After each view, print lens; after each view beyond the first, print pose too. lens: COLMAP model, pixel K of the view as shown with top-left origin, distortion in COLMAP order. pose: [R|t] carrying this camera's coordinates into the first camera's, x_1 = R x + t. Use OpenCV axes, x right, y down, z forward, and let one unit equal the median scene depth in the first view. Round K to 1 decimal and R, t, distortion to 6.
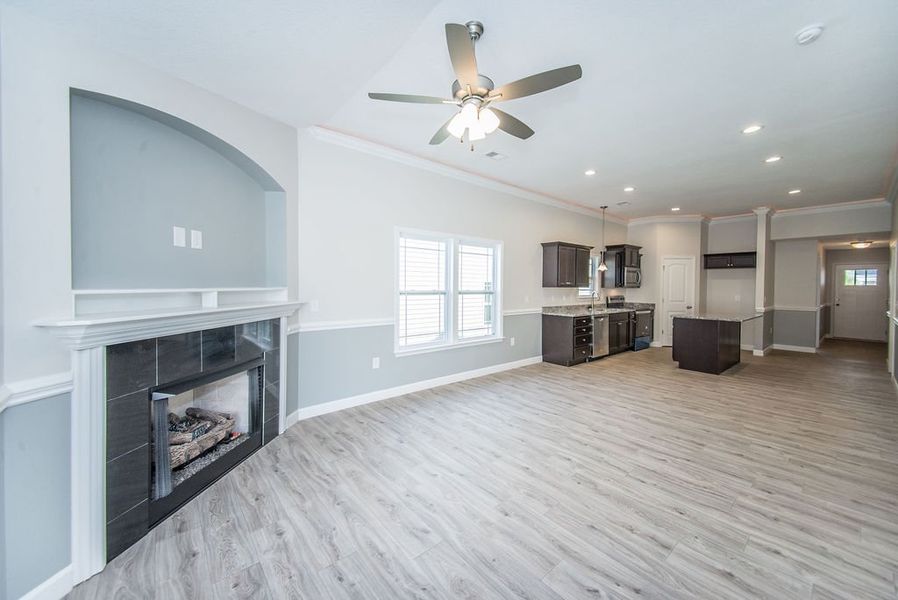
lens RADIAL K [[337.5, 0, 443.8], [0, 337.5, 289.4], [0, 0, 1]] dist [0.002107, -0.005310]
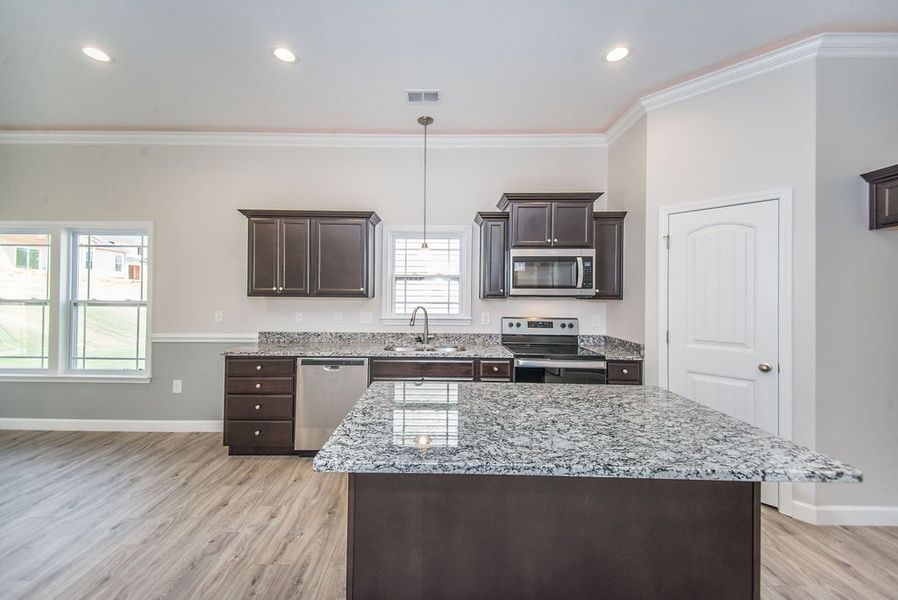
lens RADIAL K [[346.6, 0, 438.9], [0, 346.6, 292.8], [0, 0, 1]] dist [0.012388, -0.002132]
pose [[0.778387, -0.008563, -0.627726, 1.038073], [-0.009583, 0.999628, -0.025519, -0.000739], [0.627711, 0.025879, 0.778016, 0.865670]]
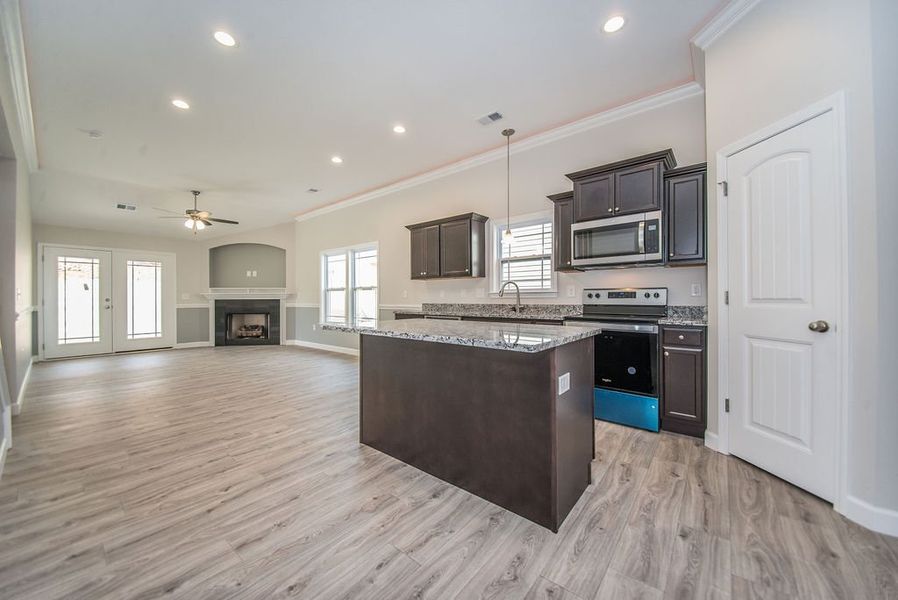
lens RADIAL K [[328.3, 0, 447.6], [0, 328.3, 297.8], [0, 0, 1]] dist [0.005052, -0.005937]
pose [[0.203626, -0.013166, -0.978960, 1.451262], [-0.008349, 0.999850, -0.015184, 0.085907], [0.979013, 0.011265, 0.203486, 1.132448]]
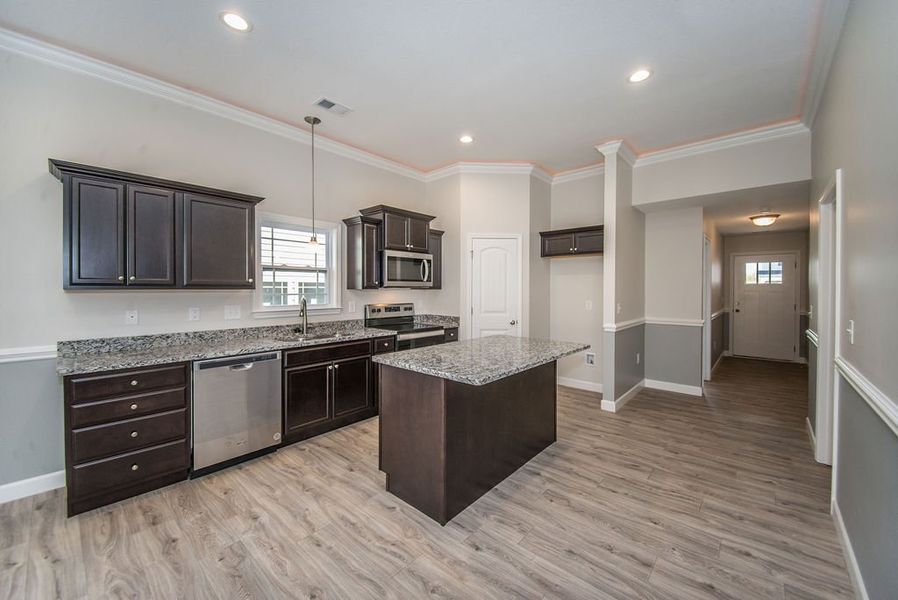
lens RADIAL K [[346.6, 0, 451.6], [0, 346.6, 293.5], [0, 0, 1]] dist [0.012388, -0.002132]
pose [[0.985746, -0.007011, 0.168095, 0.653406], [0.006128, 0.999965, 0.005769, -0.001878], [-0.168130, -0.004656, 0.985754, 0.533227]]
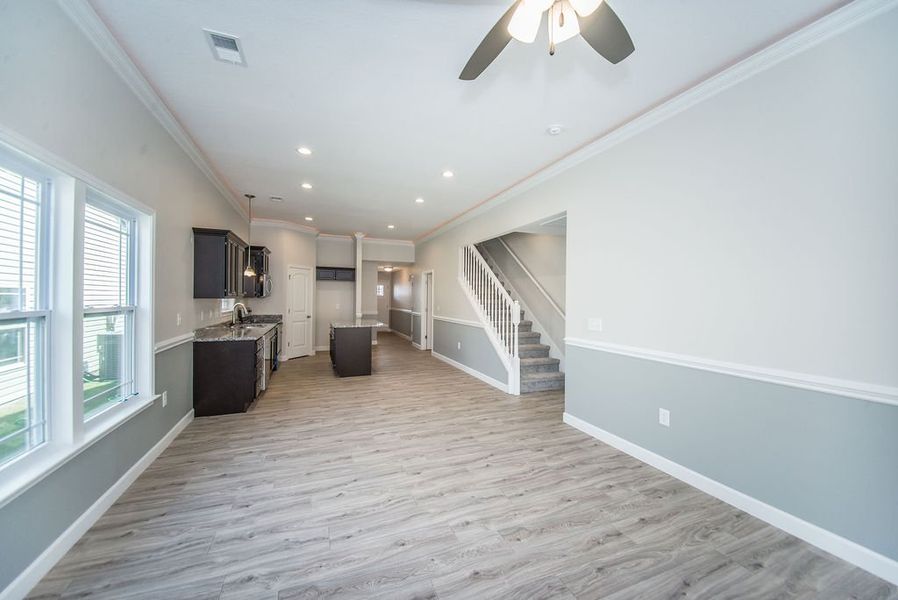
lens RADIAL K [[337.5, 0, 454.0], [0, 337.5, 299.3], [0, 0, 1]] dist [0.002107, -0.005310]
pose [[0.287651, -0.007759, 0.957704, -0.205658], [0.001517, 0.999970, 0.007646, -0.011281], [-0.957734, -0.000746, 0.287654, 0.429515]]
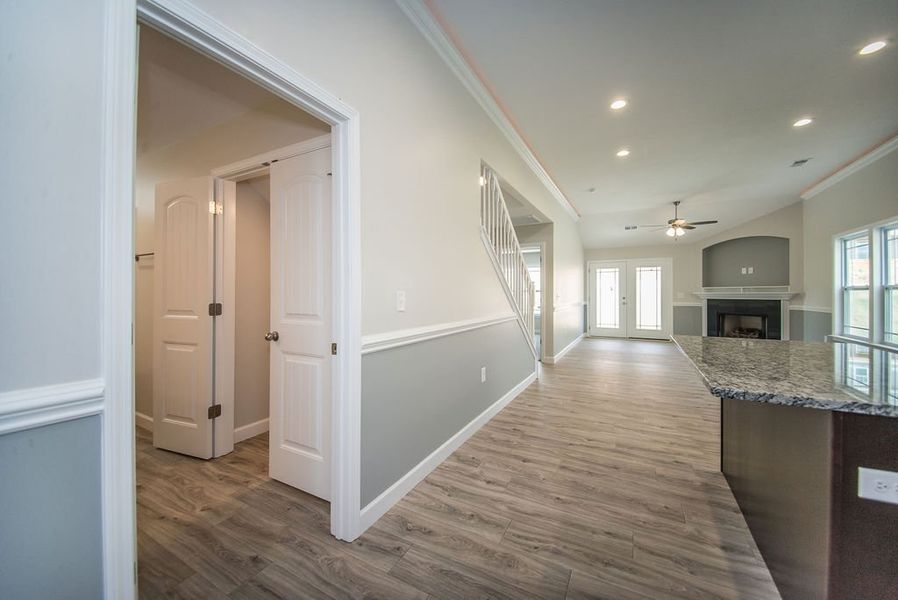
lens RADIAL K [[337.5, 0, 452.0], [0, 337.5, 293.8], [0, 0, 1]] dist [0.002107, -0.005310]
pose [[-0.919832, -0.010742, -0.392166, 1.459685], [-0.016353, 0.999806, 0.010971, 0.046703], [0.391973, 0.016504, -0.919829, 1.478801]]
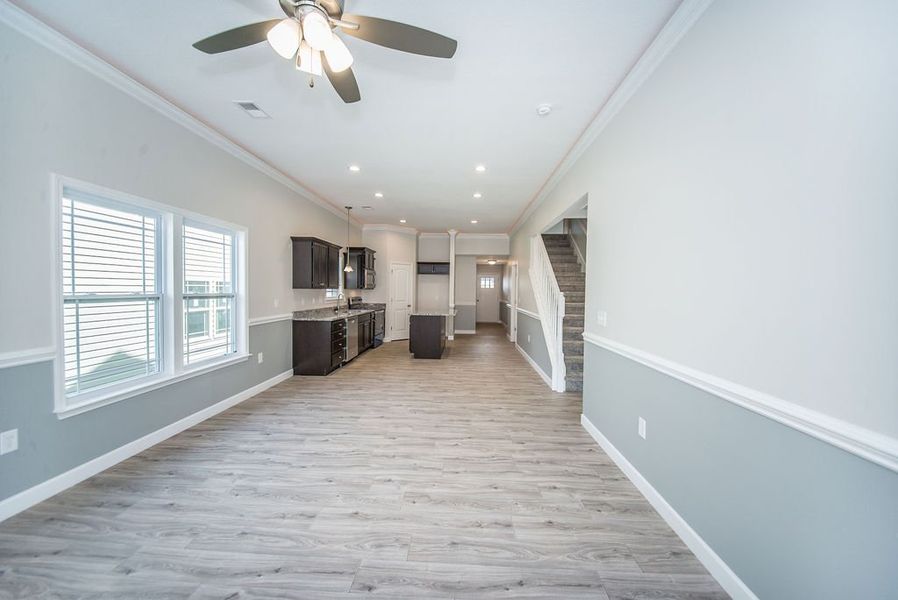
lens RADIAL K [[337.5, 0, 454.6], [0, 337.5, 300.7], [0, 0, 1]] dist [0.002107, -0.005310]
pose [[0.655804, -0.023192, 0.754575, -0.101959], [-0.002023, 0.999470, 0.032477, -0.006250], [-0.754928, -0.022825, 0.655410, 0.148504]]
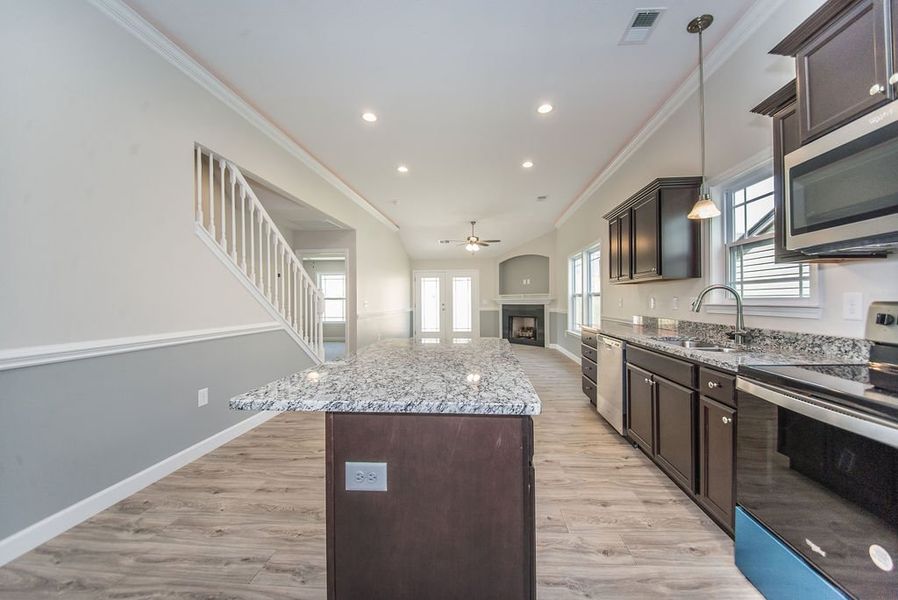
lens RADIAL K [[328.3, 0, 461.0], [0, 328.3, 301.6], [0, 0, 1]] dist [0.005052, -0.005937]
pose [[-0.676910, -0.001135, -0.736065, 1.194316], [-0.008199, 0.999948, 0.005998, 0.042118], [0.736020, 0.010096, -0.676884, 1.628837]]
